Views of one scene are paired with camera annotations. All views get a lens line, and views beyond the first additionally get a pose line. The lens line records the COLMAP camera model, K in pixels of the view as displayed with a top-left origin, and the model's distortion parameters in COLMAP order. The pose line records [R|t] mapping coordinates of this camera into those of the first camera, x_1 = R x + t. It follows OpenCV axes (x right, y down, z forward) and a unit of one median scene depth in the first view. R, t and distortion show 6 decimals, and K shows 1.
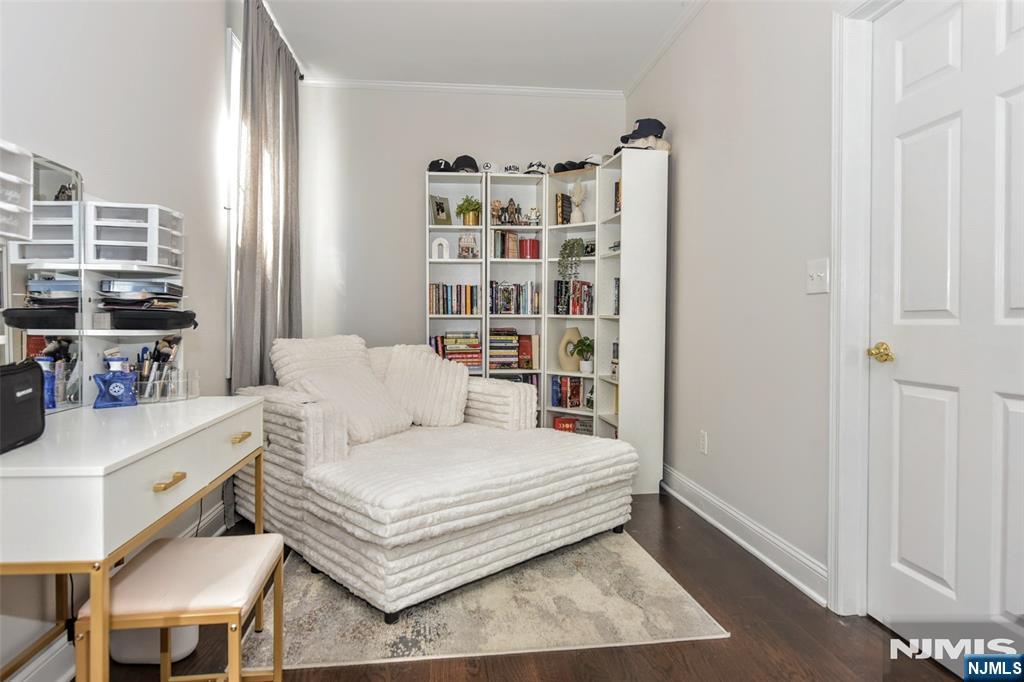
lens RADIAL K [[550.7, 0, 495.3], [0, 550.7, 334.7], [0, 0, 1]] dist [-0.013617, -0.000154]
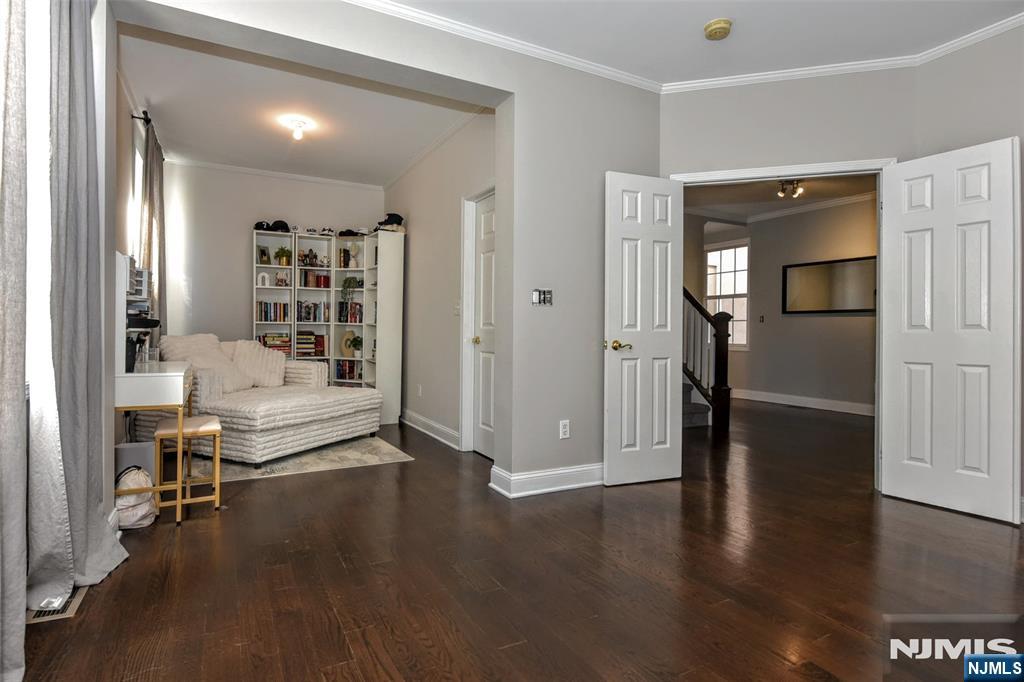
lens RADIAL K [[550.7, 0, 495.3], [0, 550.7, 334.7], [0, 0, 1]] dist [-0.013617, -0.000154]
pose [[0.927199, 0.004948, 0.374537, -0.073472], [-0.000132, 0.999917, -0.012884, 0.020564], [-0.374570, 0.011897, 0.927122, -0.694362]]
